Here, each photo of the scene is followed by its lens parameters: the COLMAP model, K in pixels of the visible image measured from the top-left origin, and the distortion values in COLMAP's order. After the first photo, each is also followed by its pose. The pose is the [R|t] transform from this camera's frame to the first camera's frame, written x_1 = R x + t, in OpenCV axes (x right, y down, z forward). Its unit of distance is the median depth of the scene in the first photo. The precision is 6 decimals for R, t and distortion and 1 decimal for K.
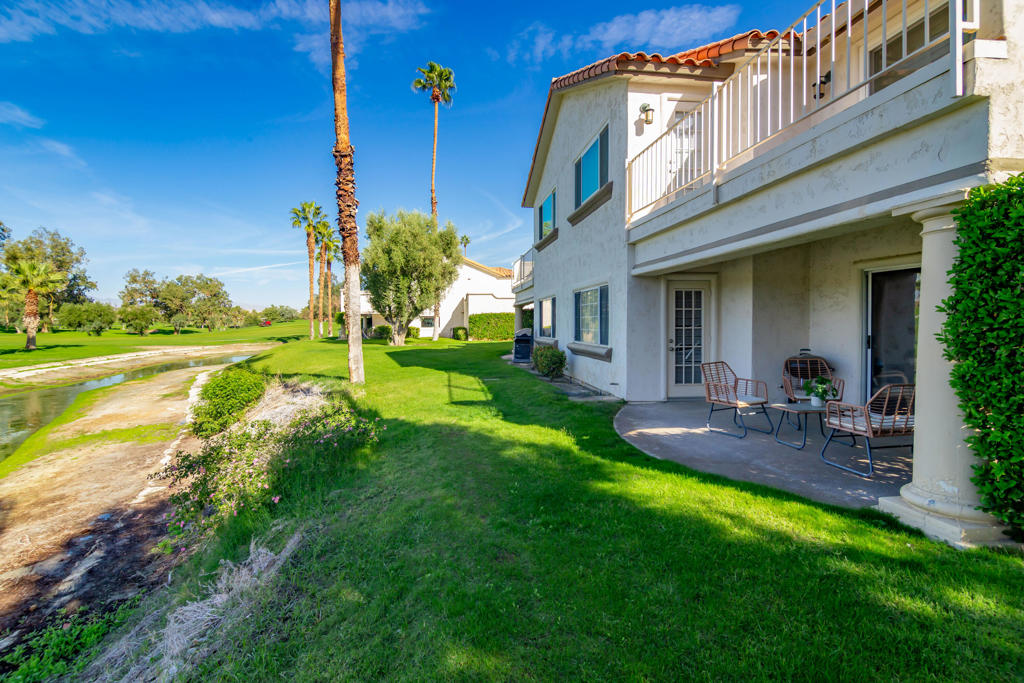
lens RADIAL K [[453.9, 0, 497.3], [0, 453.9, 323.0], [0, 0, 1]] dist [0.000382, 0.000000]
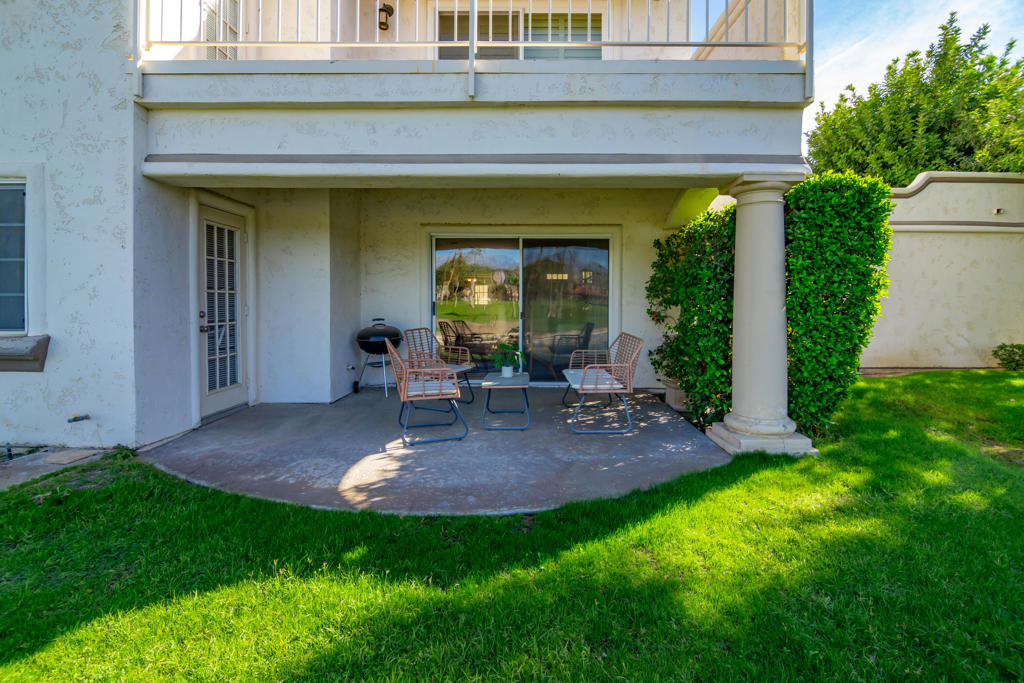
lens RADIAL K [[471.7, 0, 511.5], [0, 471.7, 302.2], [0, 0, 1]] dist [-0.010381, -0.000265]
pose [[0.122996, 0.009432, 0.992362, -0.142366], [-0.002983, 0.999954, -0.009134, 0.032155], [-0.992403, -0.001837, 0.123019, 0.618053]]
